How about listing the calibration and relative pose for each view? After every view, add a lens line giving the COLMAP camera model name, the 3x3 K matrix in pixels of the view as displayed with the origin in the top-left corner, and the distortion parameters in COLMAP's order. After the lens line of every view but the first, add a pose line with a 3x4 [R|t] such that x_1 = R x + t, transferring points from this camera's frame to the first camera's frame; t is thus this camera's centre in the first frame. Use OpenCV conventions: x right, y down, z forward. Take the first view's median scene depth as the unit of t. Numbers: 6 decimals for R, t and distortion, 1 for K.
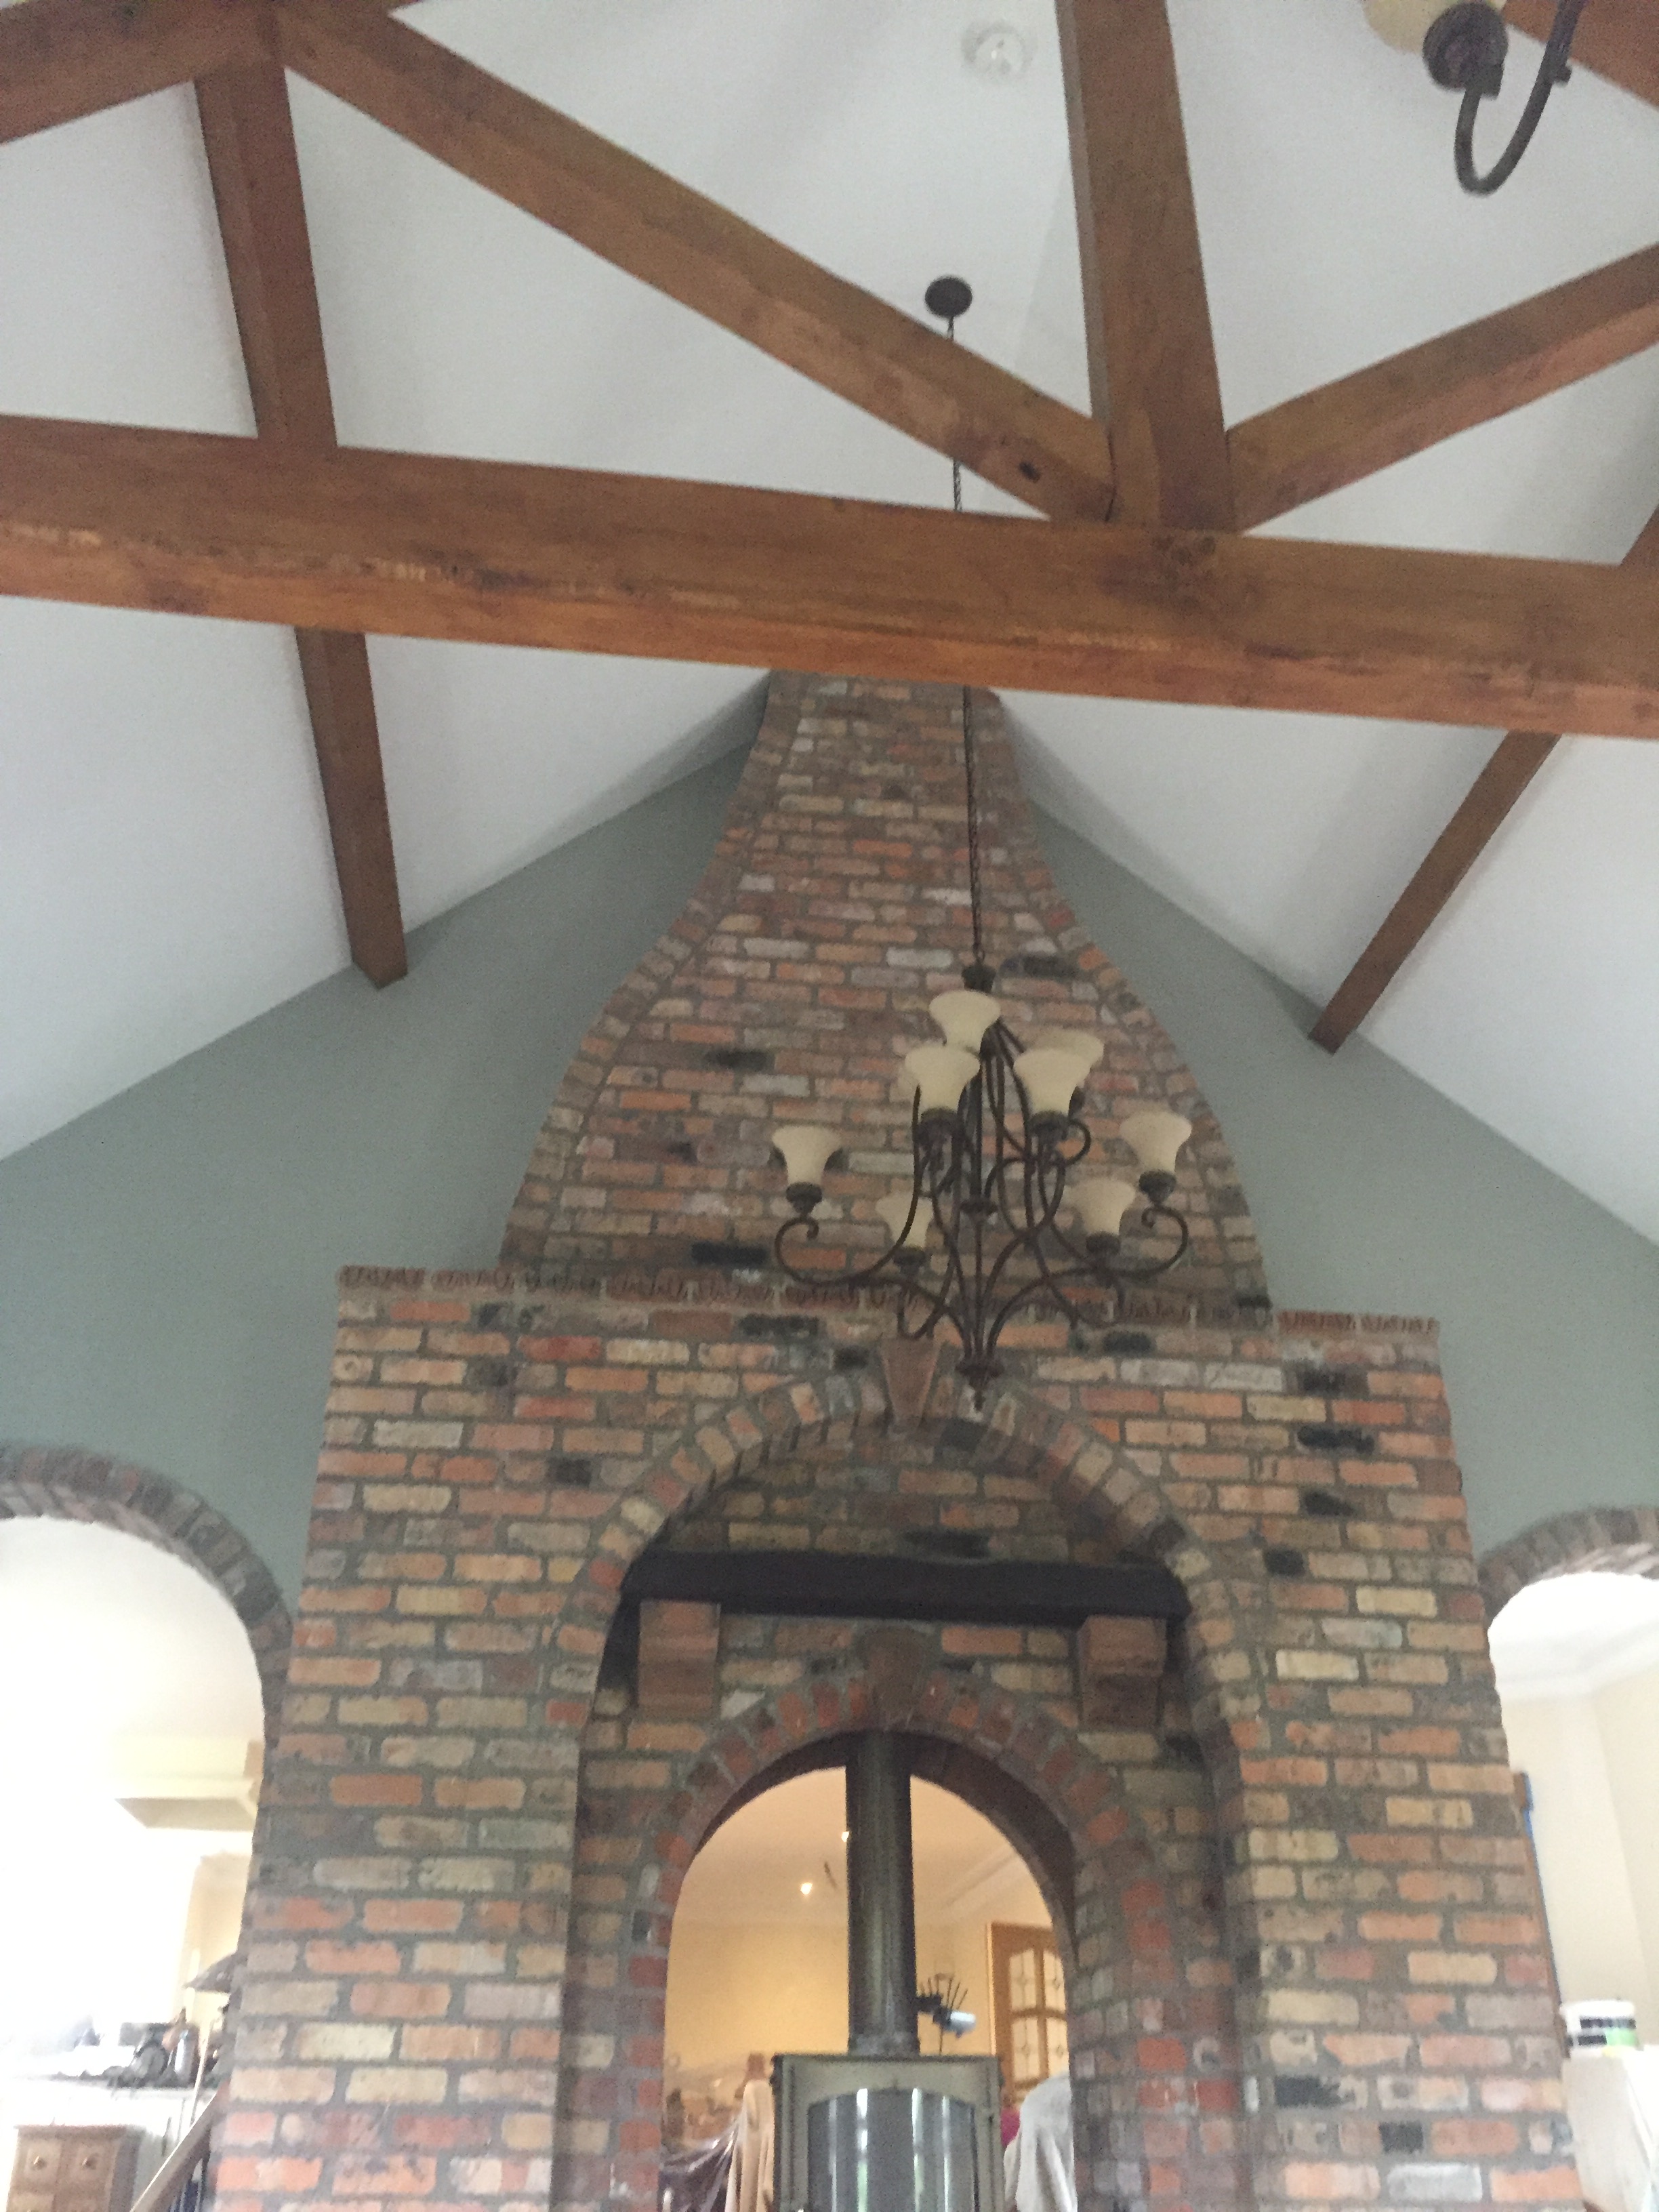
lens RADIAL K [[1909.8, 0, 805.2], [0, 1909.8, 1100.4], [0, 0, 1]] dist [0.078230, -0.099855]
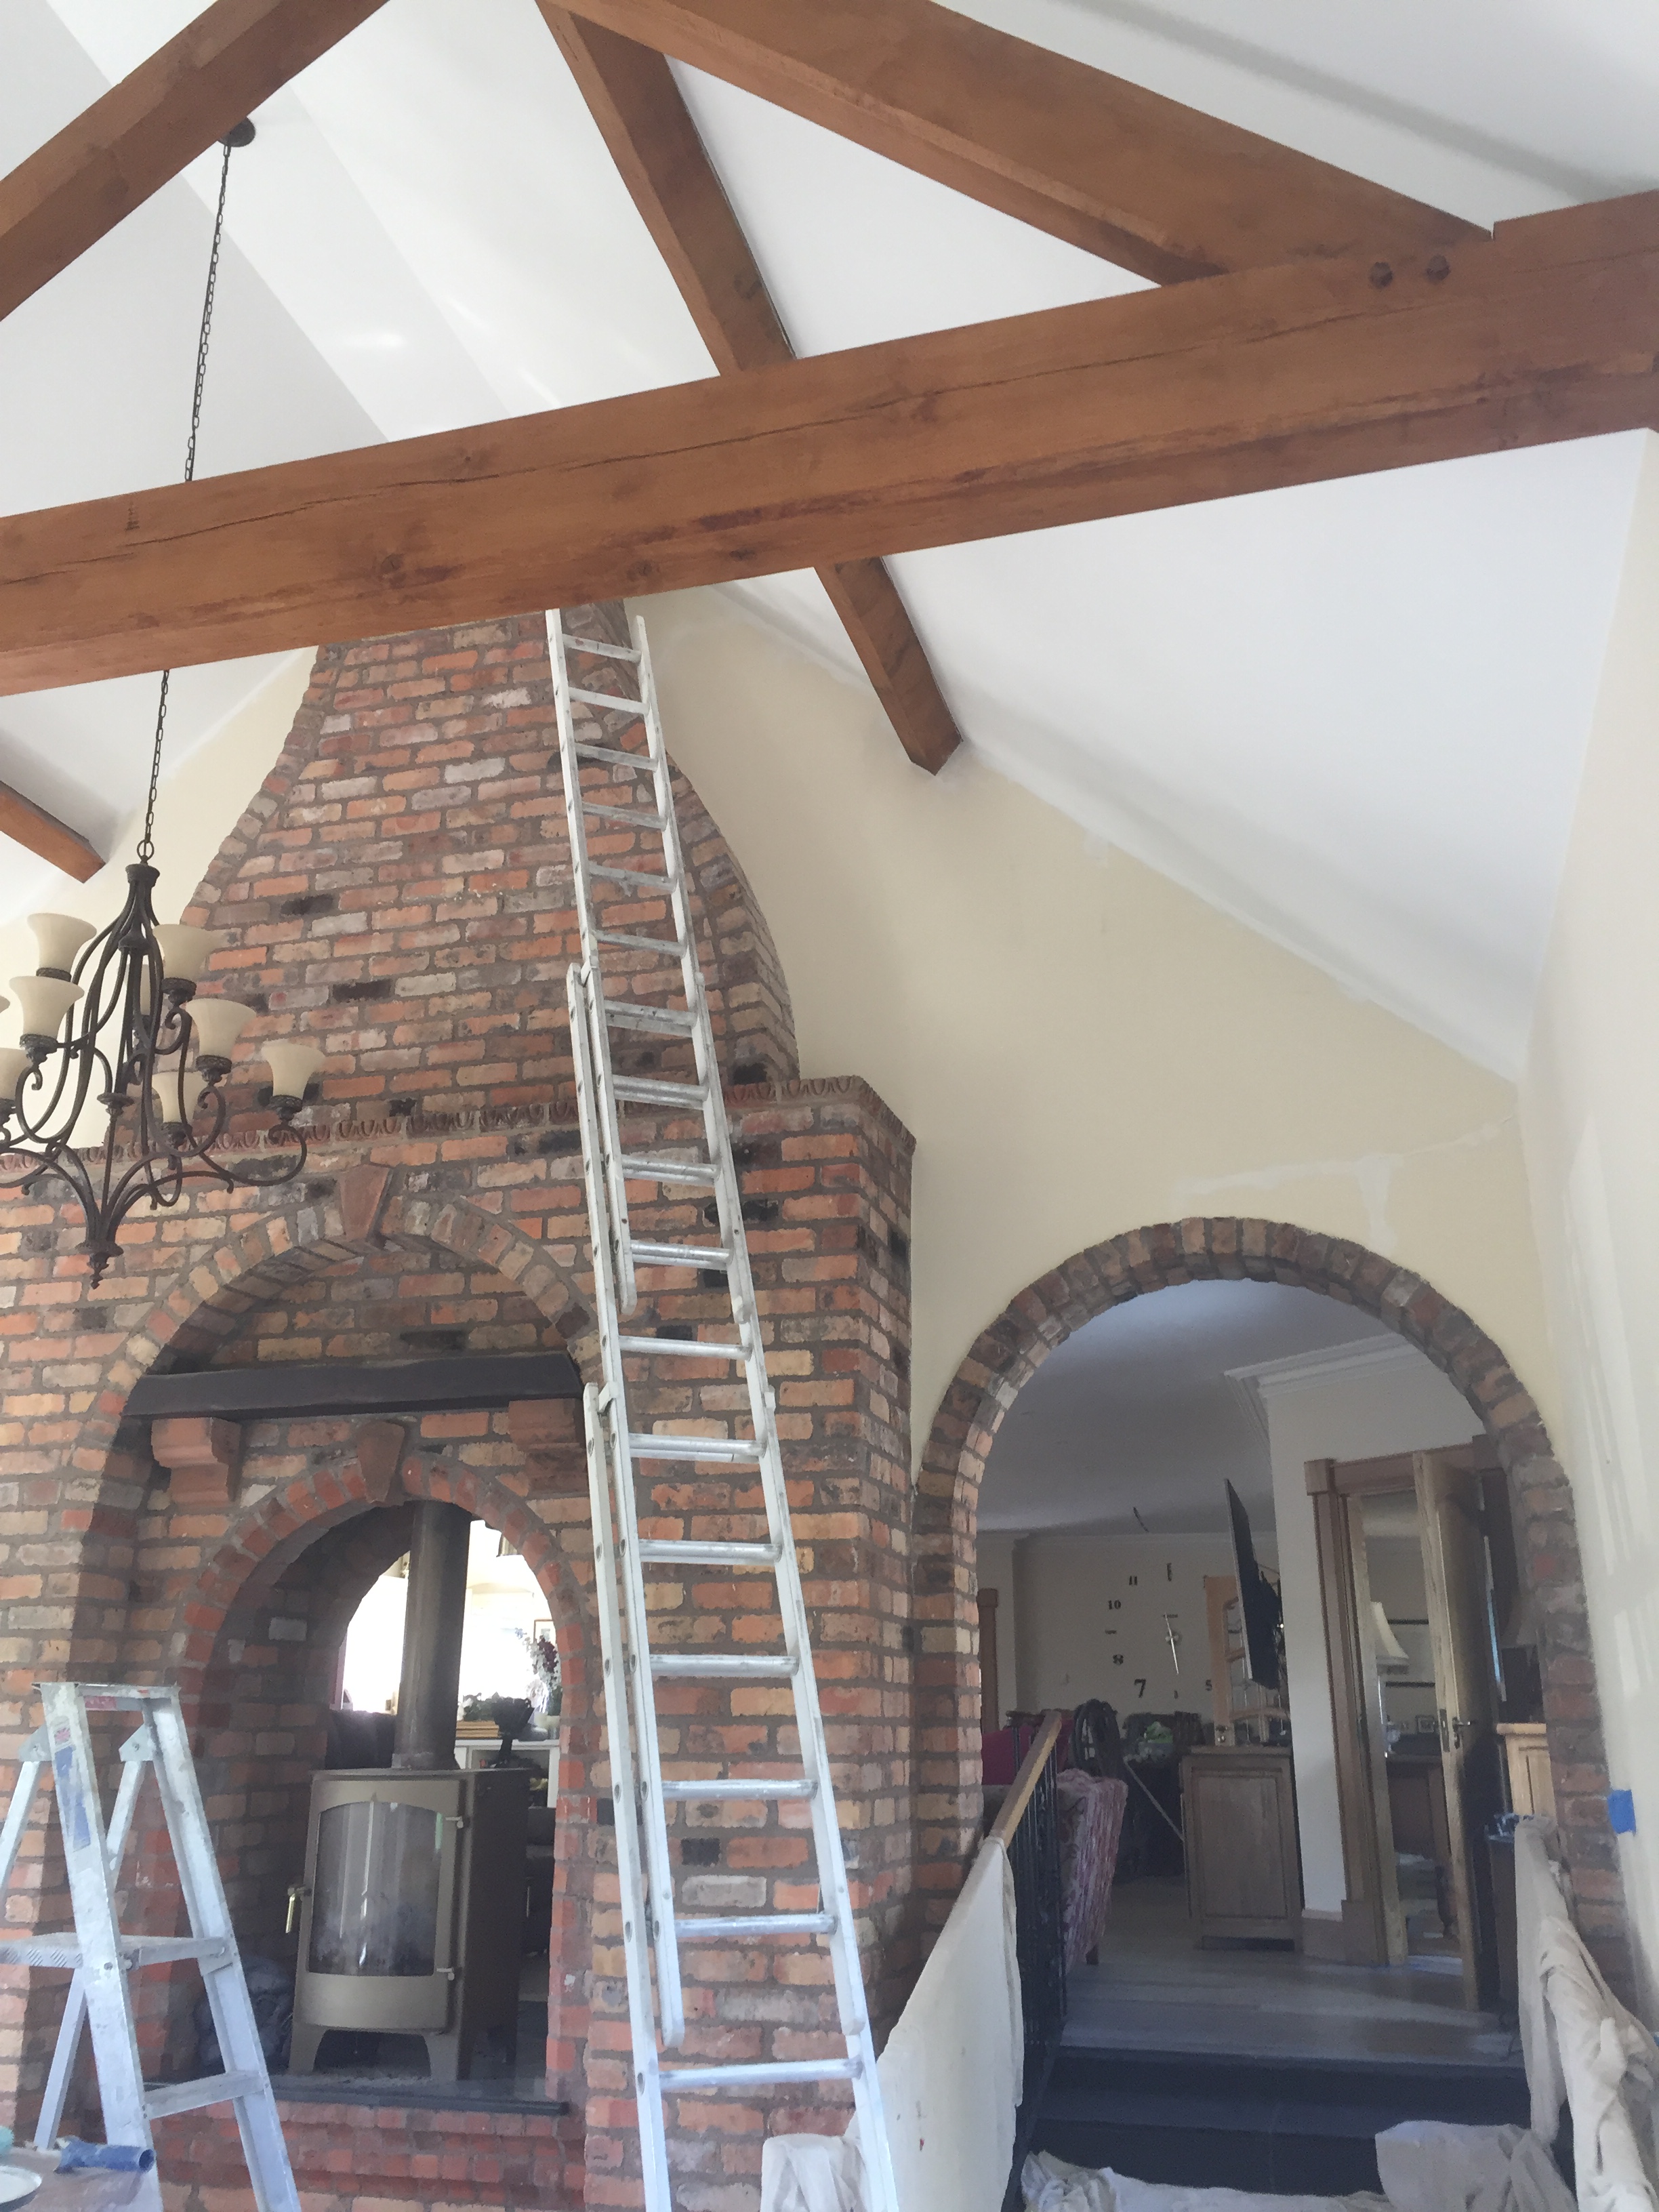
lens RADIAL K [[1909.8, 0, 813.4], [0, 1909.8, 1111.2], [0, 0, 1]] dist [0.078230, -0.099855]
pose [[0.921626, -0.121971, -0.368415, 0.729719], [0.191266, 0.968781, 0.157737, -0.030476], [0.337674, -0.215839, 0.916182, 0.094903]]
